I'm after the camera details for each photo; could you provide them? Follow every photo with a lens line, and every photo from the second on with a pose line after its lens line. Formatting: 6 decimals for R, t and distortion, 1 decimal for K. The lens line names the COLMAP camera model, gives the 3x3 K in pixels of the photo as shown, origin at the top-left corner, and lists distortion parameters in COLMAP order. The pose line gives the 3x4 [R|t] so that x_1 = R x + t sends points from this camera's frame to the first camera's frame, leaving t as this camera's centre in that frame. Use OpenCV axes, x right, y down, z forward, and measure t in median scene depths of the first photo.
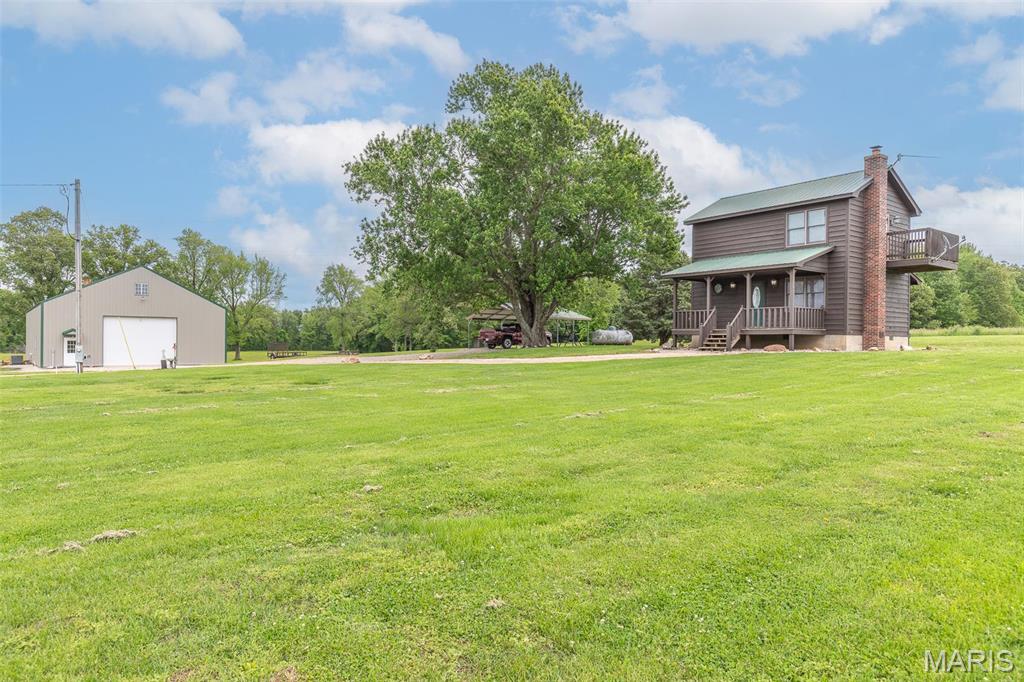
lens RADIAL K [[640.0, 0, 512.0], [0, 640.0, 341.0], [0, 0, 1]] dist [-0.000080, -0.000562]
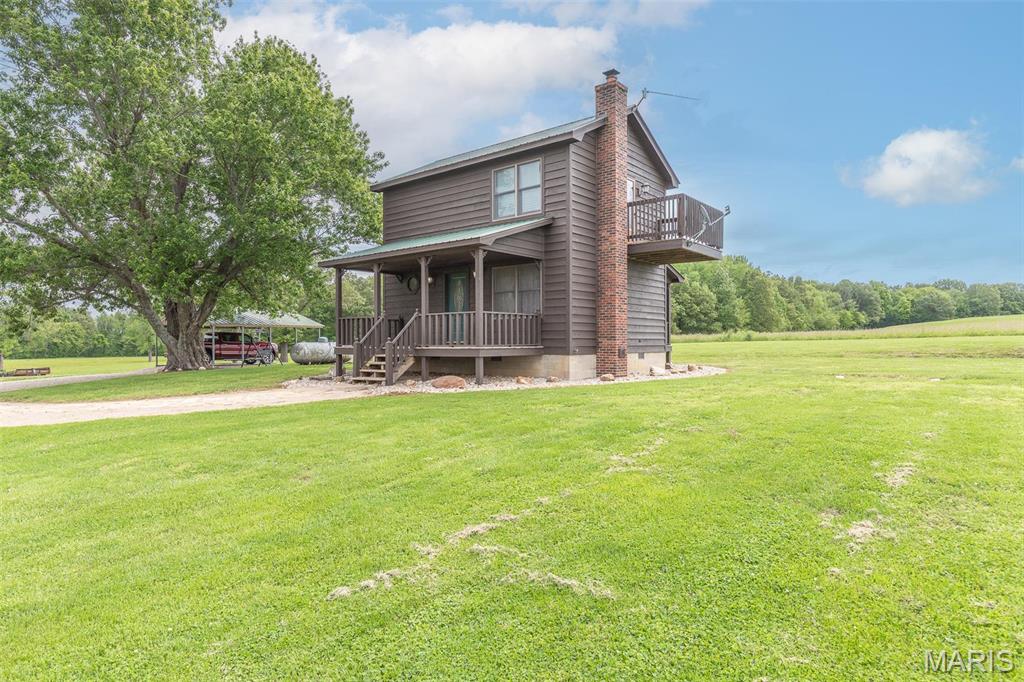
lens RADIAL K [[593.5, 0, 512.0], [0, 593.5, 341.0], [0, 0, 1]] dist [0.000813, 0.000112]
pose [[0.969572, -0.012331, 0.244497, 0.311639], [0.012733, 0.999919, -0.000067, -0.023882], [-0.244477, 0.003178, 0.969650, 0.422948]]
